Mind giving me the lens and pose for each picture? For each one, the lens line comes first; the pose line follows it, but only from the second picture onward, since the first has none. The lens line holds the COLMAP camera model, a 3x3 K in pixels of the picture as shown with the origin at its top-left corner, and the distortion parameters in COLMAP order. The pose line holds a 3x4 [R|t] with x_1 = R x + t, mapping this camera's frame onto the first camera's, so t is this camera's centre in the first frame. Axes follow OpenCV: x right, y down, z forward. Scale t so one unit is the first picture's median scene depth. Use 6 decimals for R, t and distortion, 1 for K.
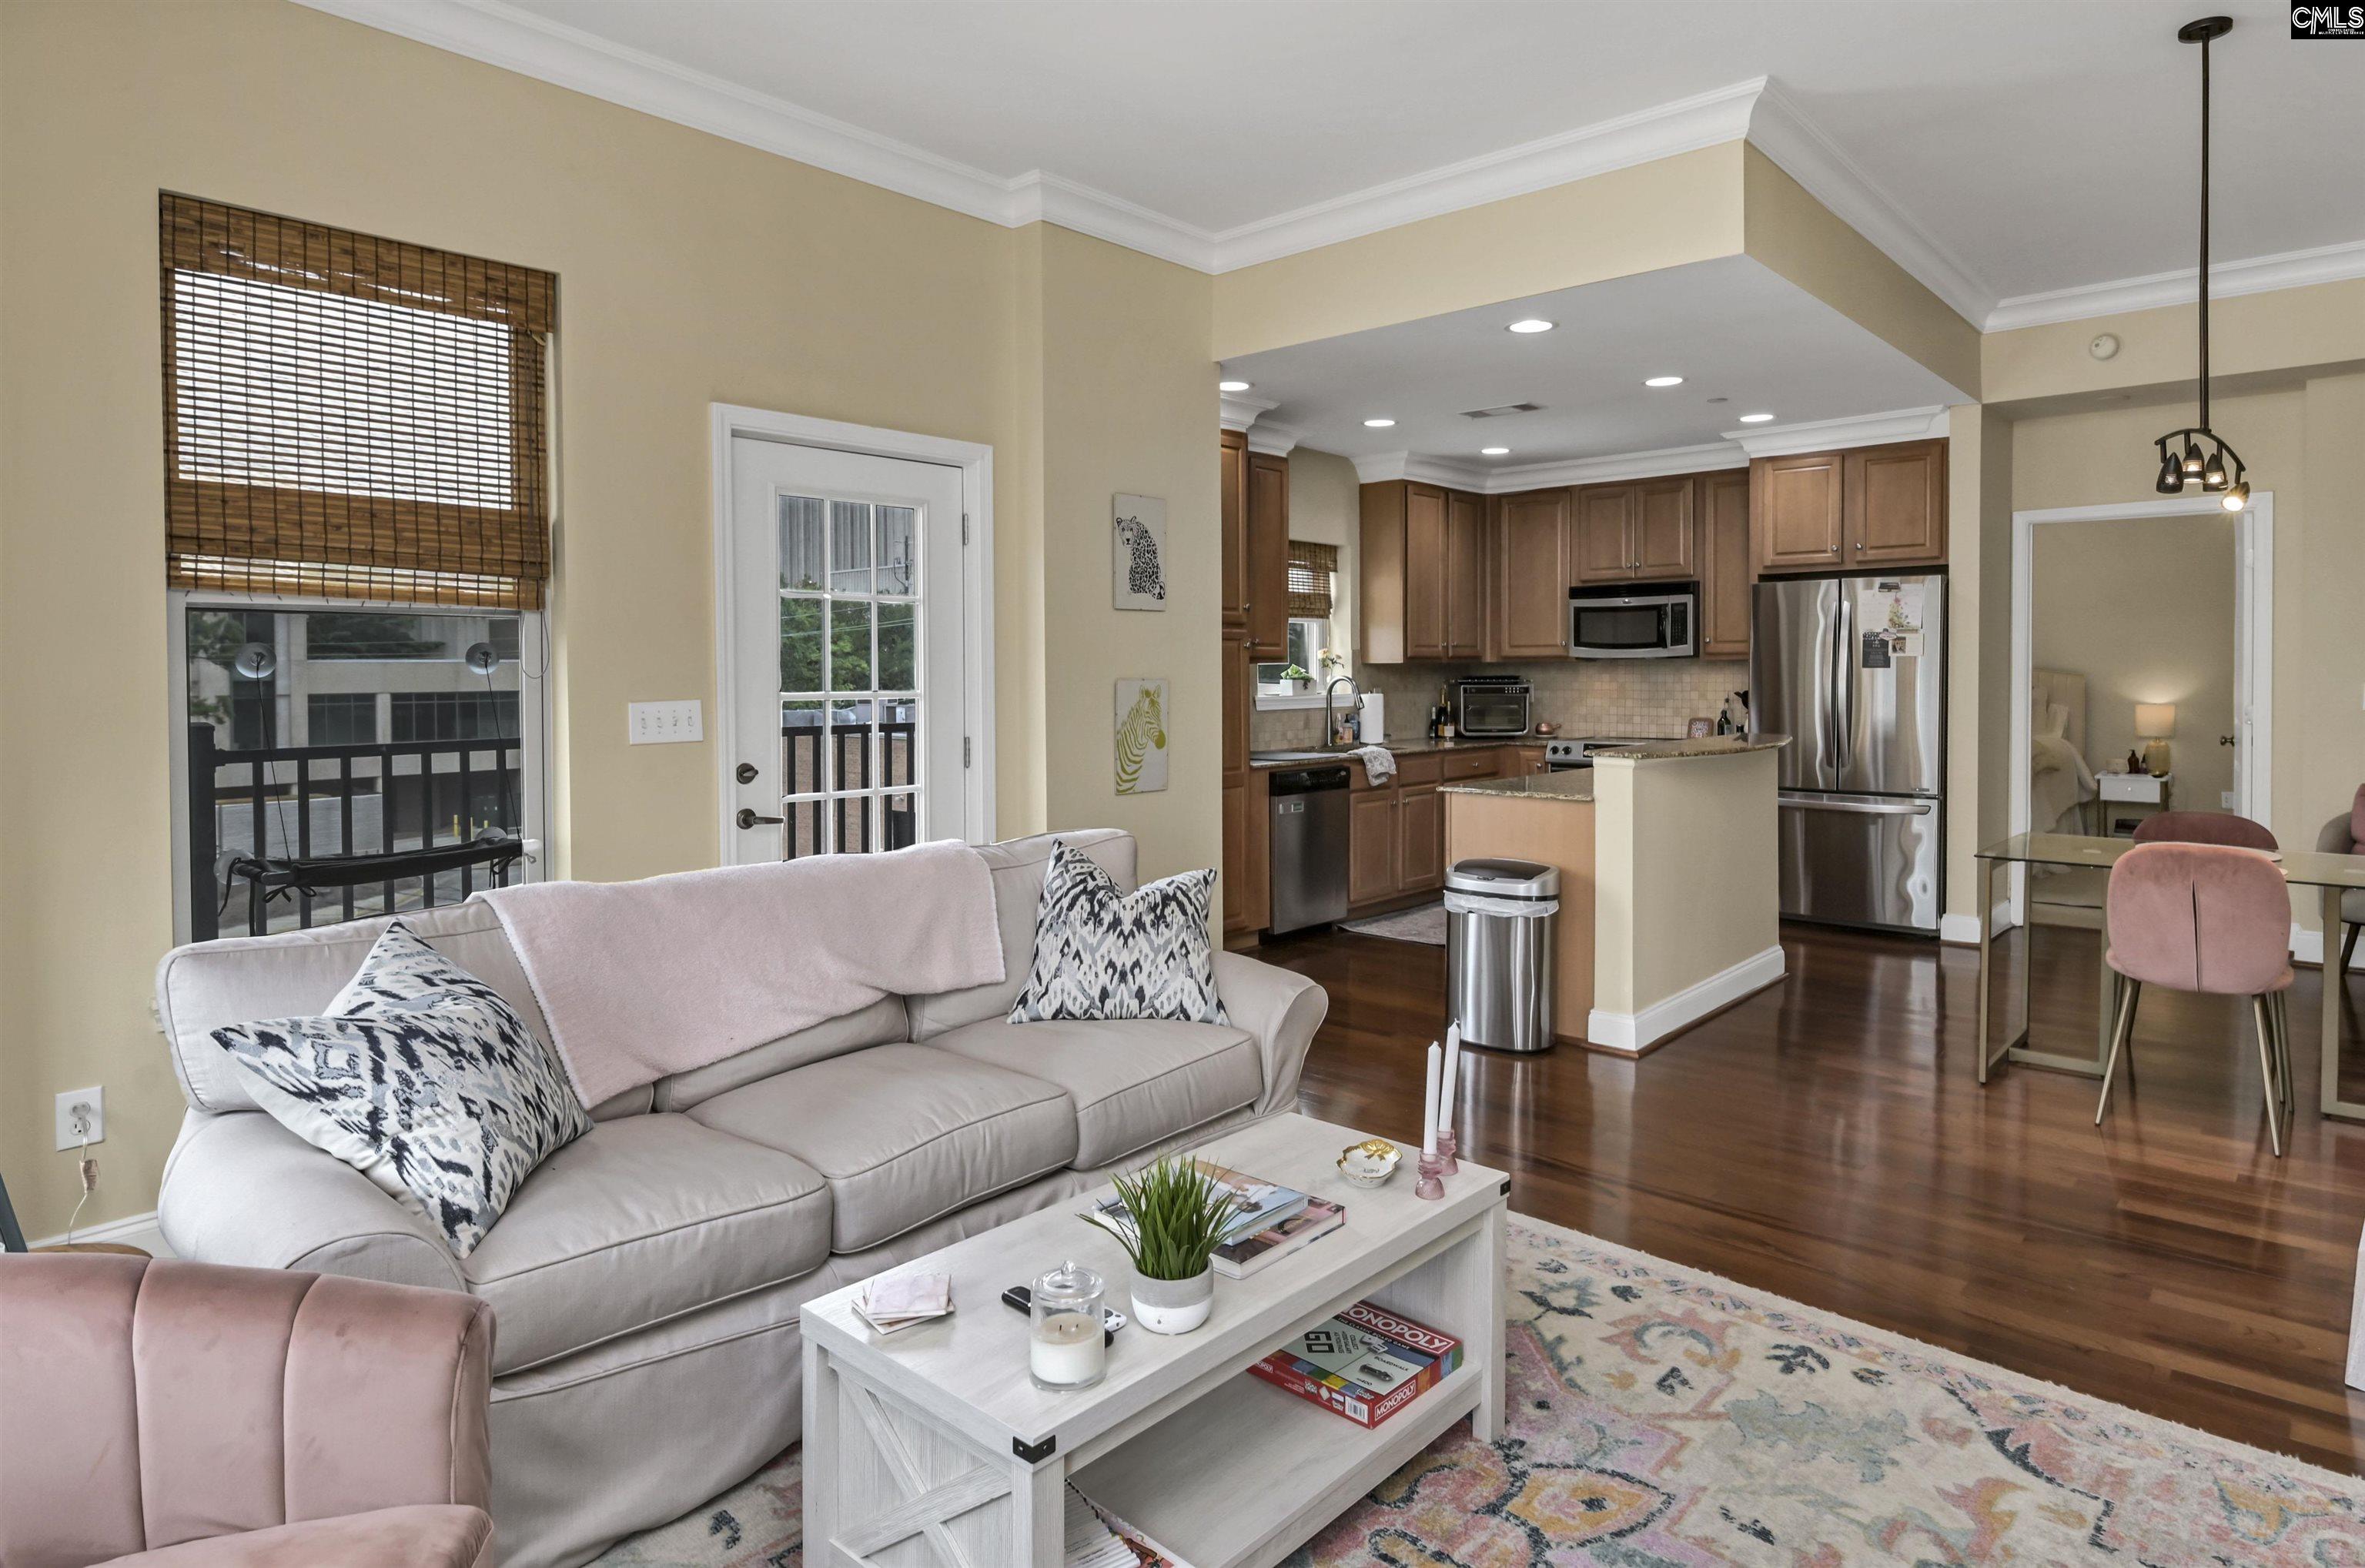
lens RADIAL K [[1405.6, 0, 1202.9], [0, 1405.6, 739.8], [0, 0, 1]] dist [-0.003830, 0.000713]
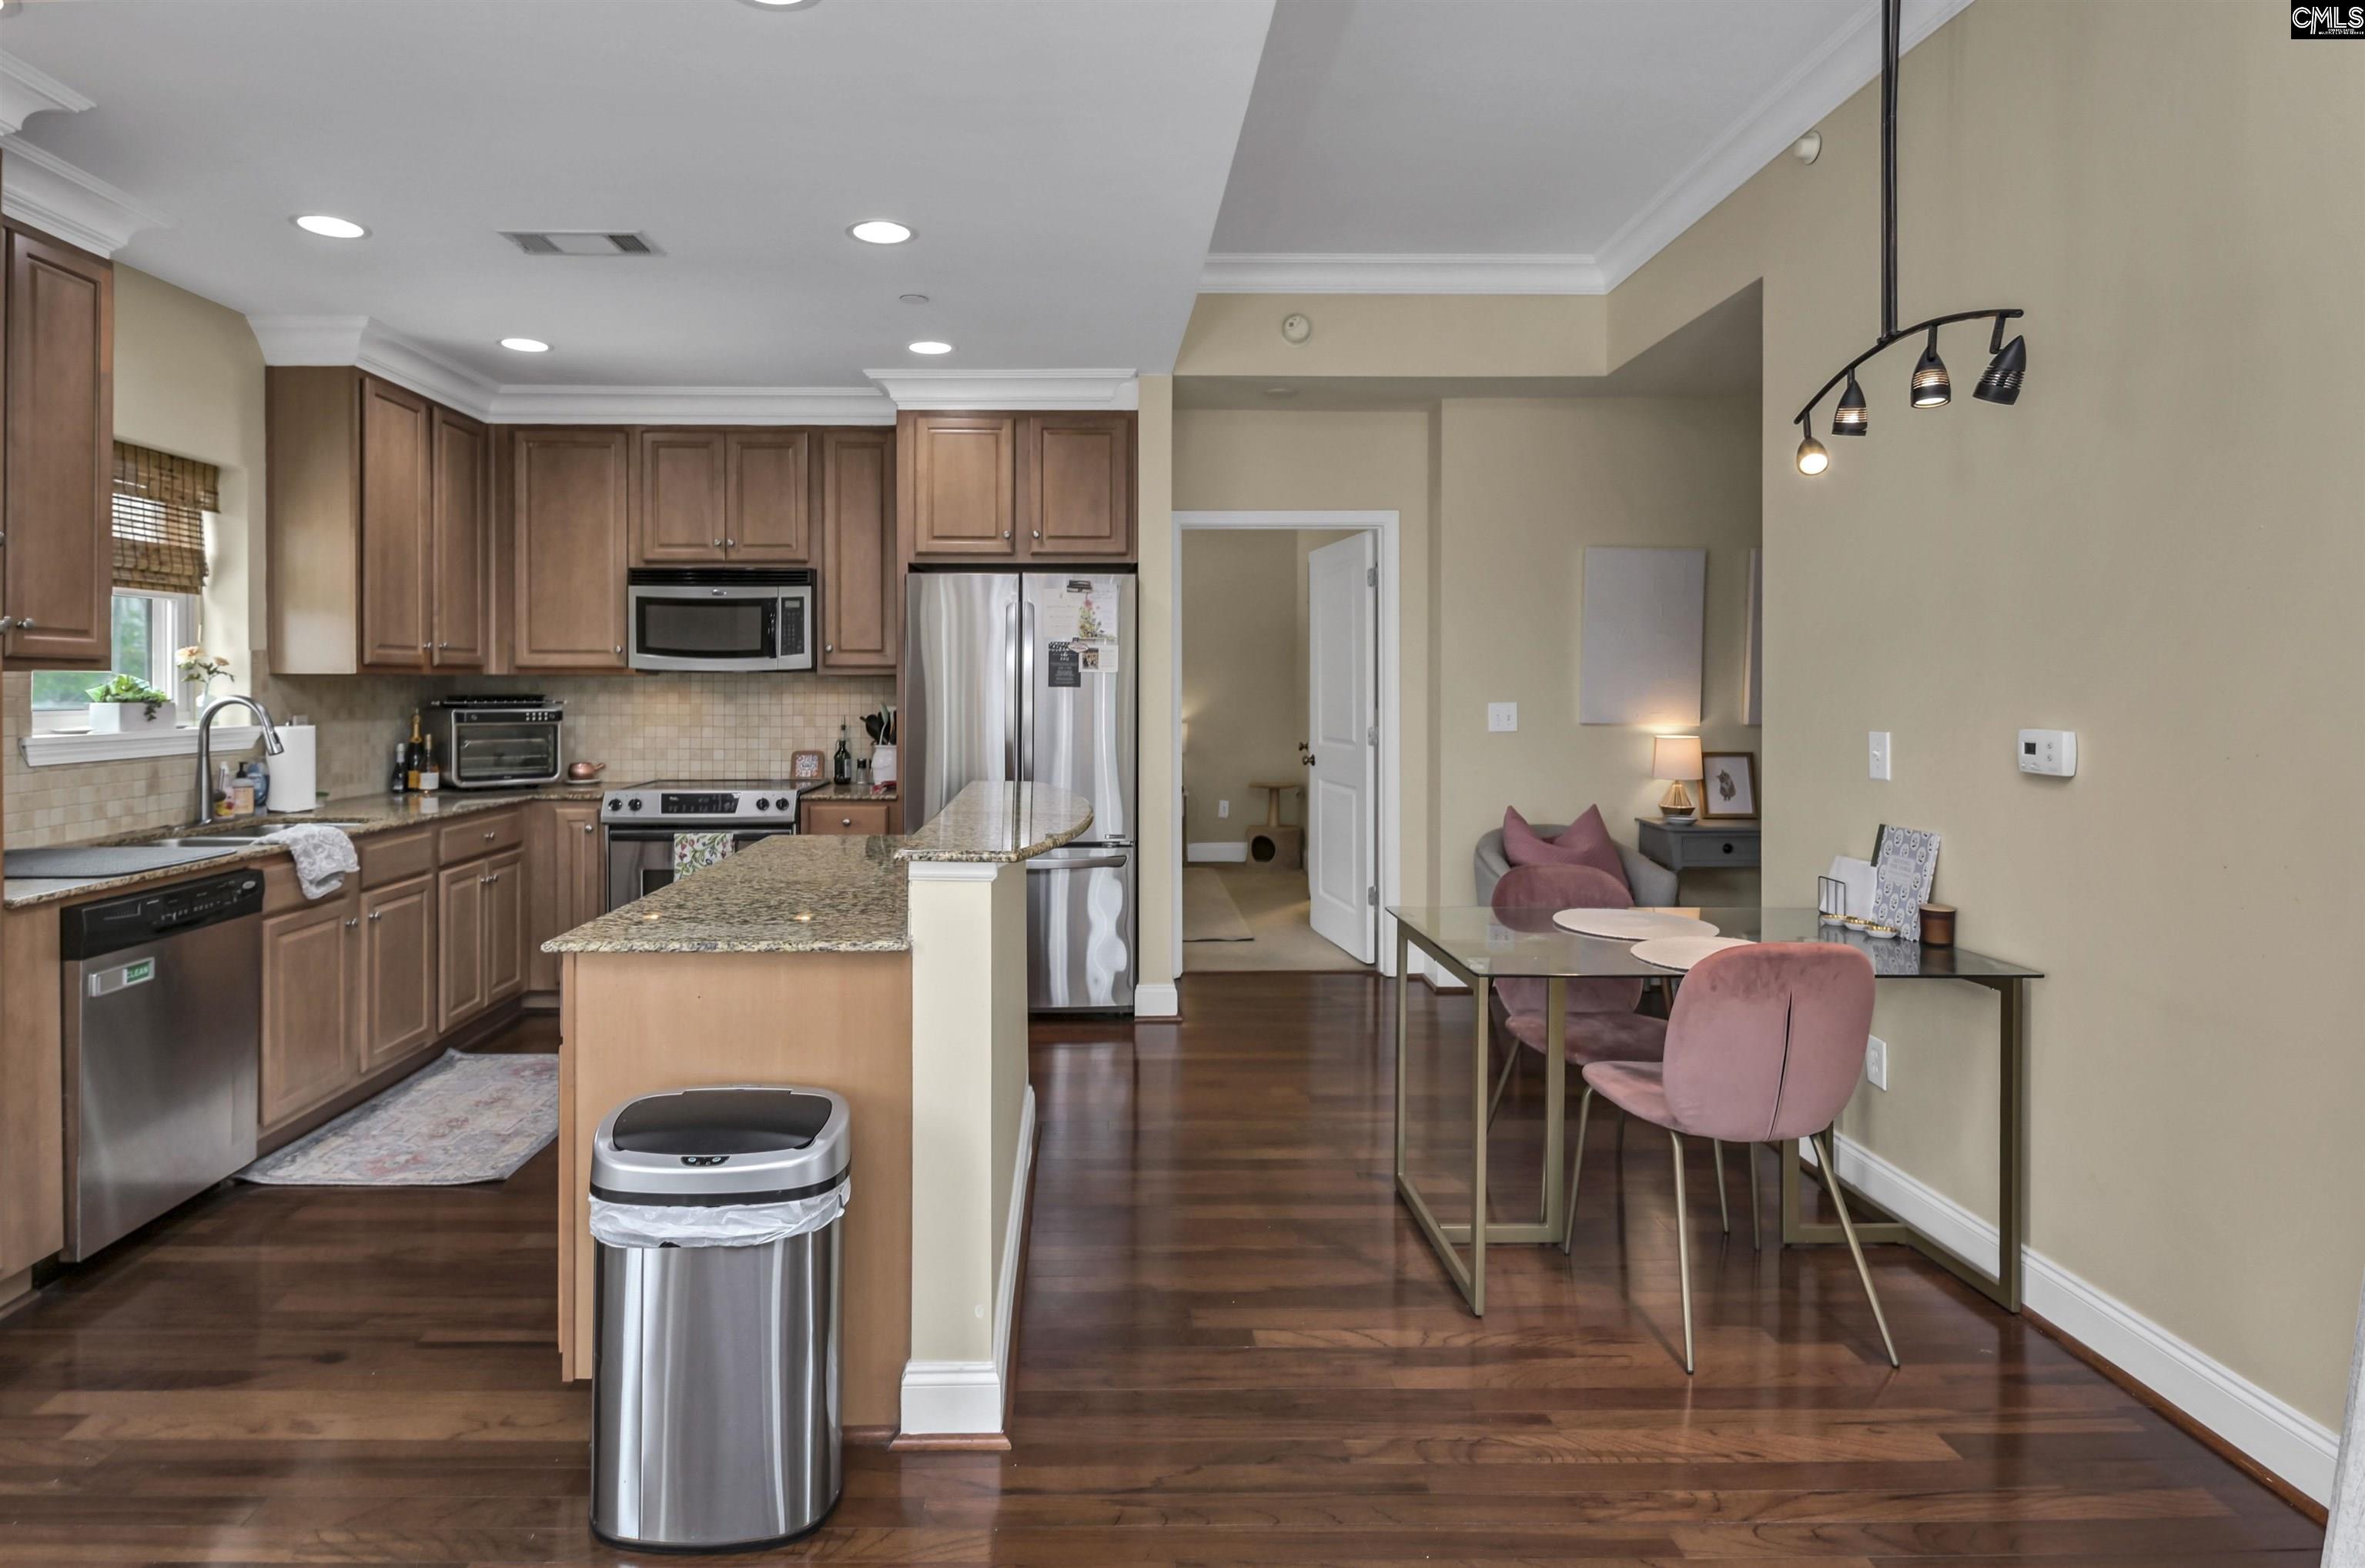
lens RADIAL K [[1276.9, 0, 1151.4], [0, 1276.9, 689.6], [0, 0, 1]] dist [-0.001180, 0.000258]
pose [[0.728495, 0.004428, 0.685036, 0.017342], [0.027696, 0.998971, -0.035910, -0.019193], [-0.684491, 0.045133, 0.727623, 0.377142]]
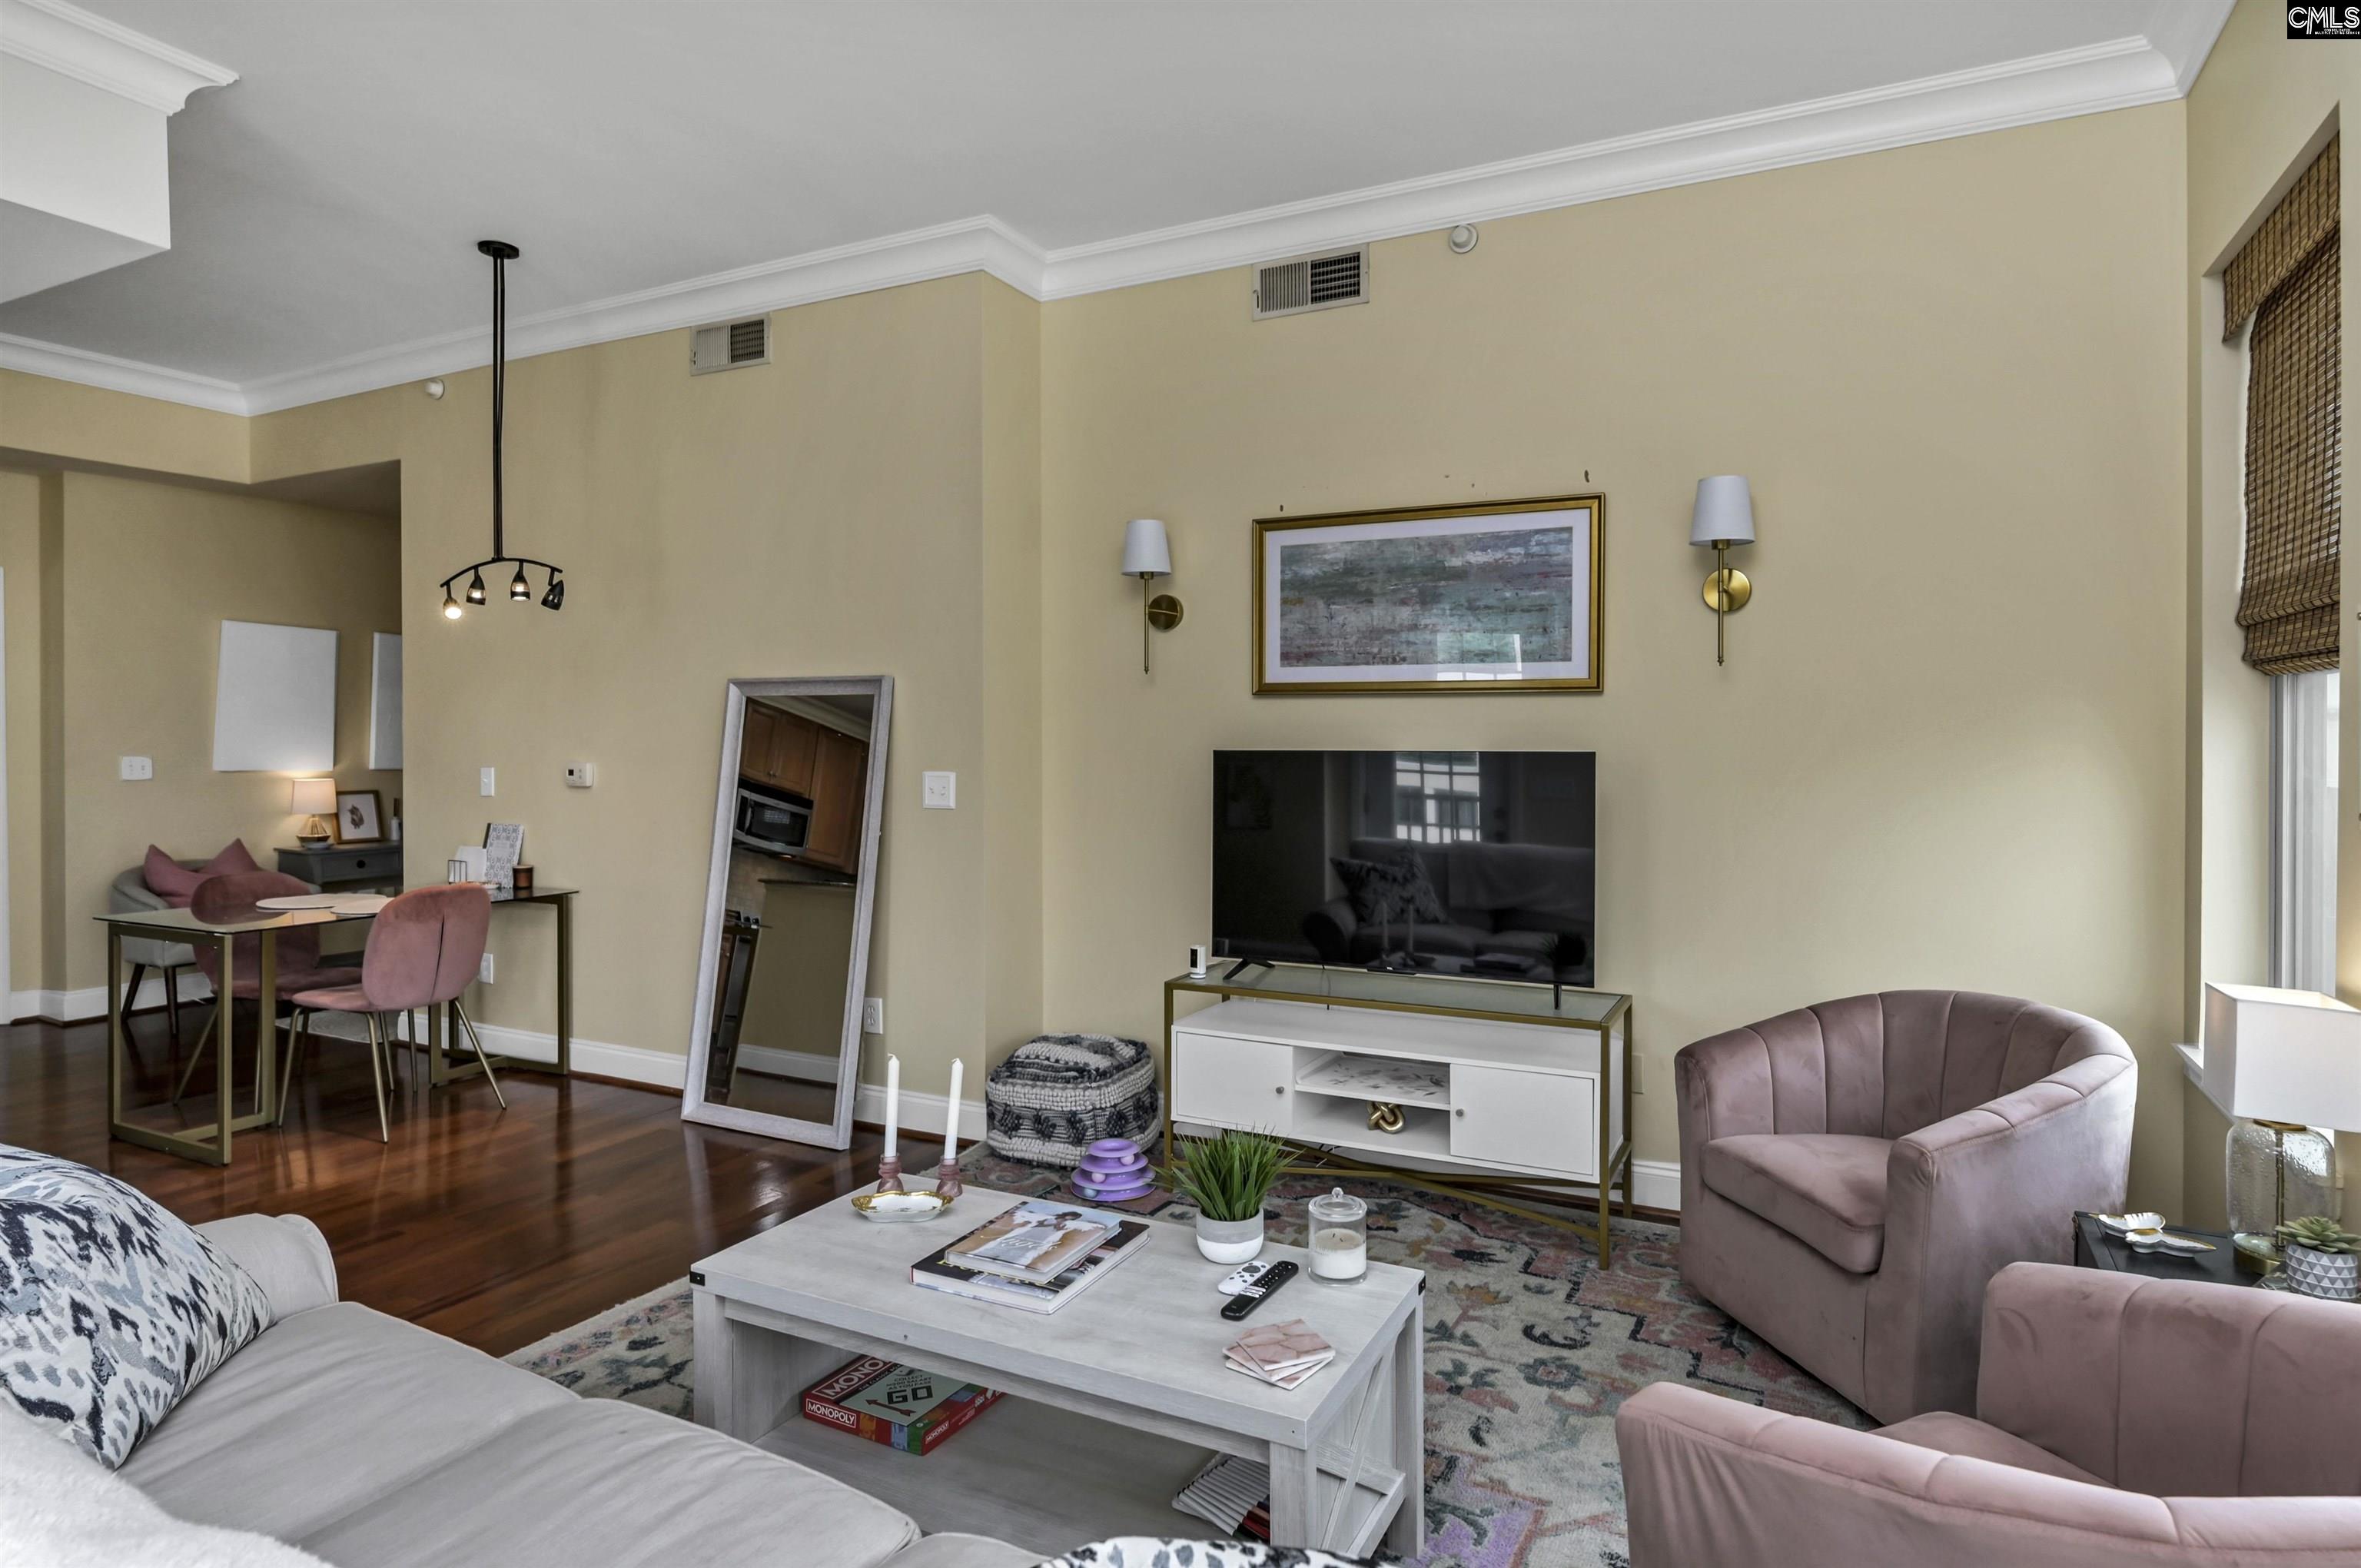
lens RADIAL K [[1274.9, 0, 1225.7], [0, 1274.9, 760.4], [0, 0, 1]] dist [-0.001180, 0.000258]
pose [[-0.249450, -0.010986, 0.968325, -0.275144], [0.046521, 0.998645, 0.023314, -0.015234], [-0.967270, 0.050864, -0.248601, 0.306787]]
